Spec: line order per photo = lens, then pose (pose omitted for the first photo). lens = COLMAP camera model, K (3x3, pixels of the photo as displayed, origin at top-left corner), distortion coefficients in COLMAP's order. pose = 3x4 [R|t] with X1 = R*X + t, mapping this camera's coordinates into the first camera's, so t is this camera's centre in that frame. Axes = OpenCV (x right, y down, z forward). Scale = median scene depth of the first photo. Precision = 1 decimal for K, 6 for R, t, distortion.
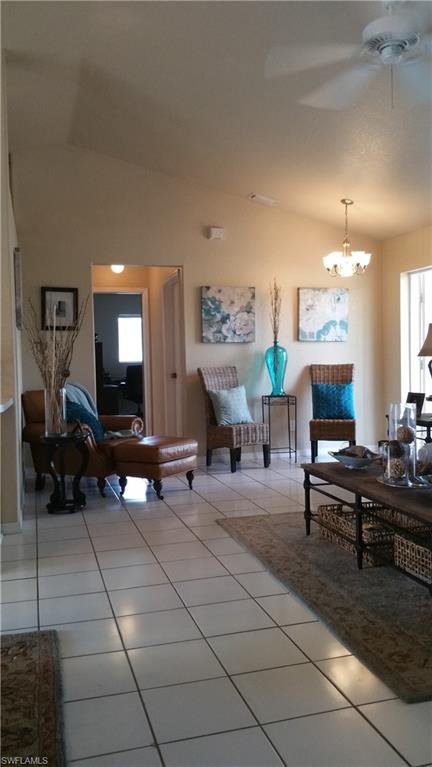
lens RADIAL K [[619.5, 0, 216.0], [0, 619.5, 383.5], [0, 0, 1]] dist [0.139749, -0.252903]
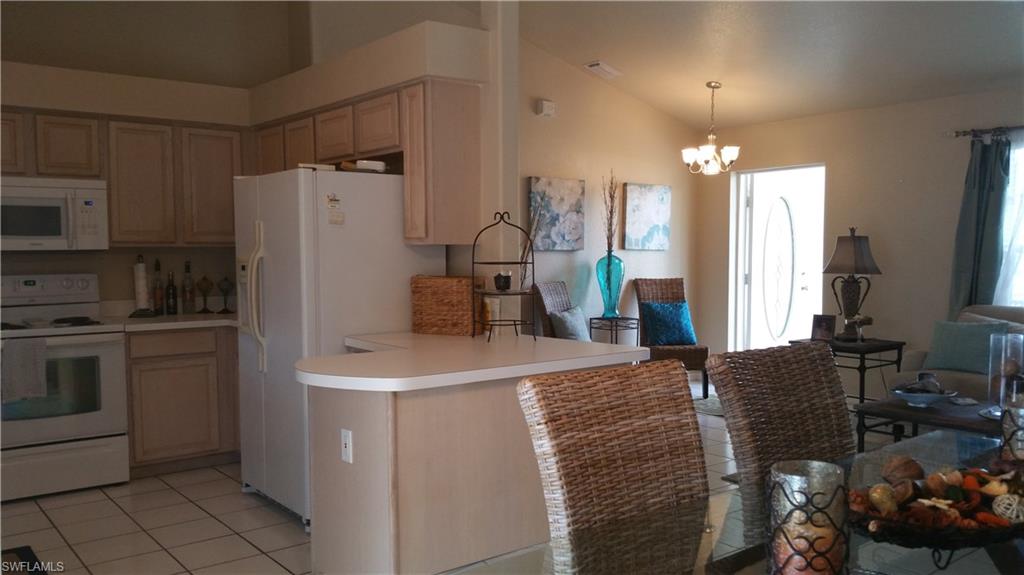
lens RADIAL K [[827.1, 0, 511.2], [0, 827.1, 316.2], [0, 0, 1]] dist [0.139749, -0.252903]
pose [[0.925187, -0.012519, 0.379305, -0.428924], [-0.000460, 0.999418, 0.034109, -0.019040], [-0.379511, -0.031732, 0.924643, 0.057565]]
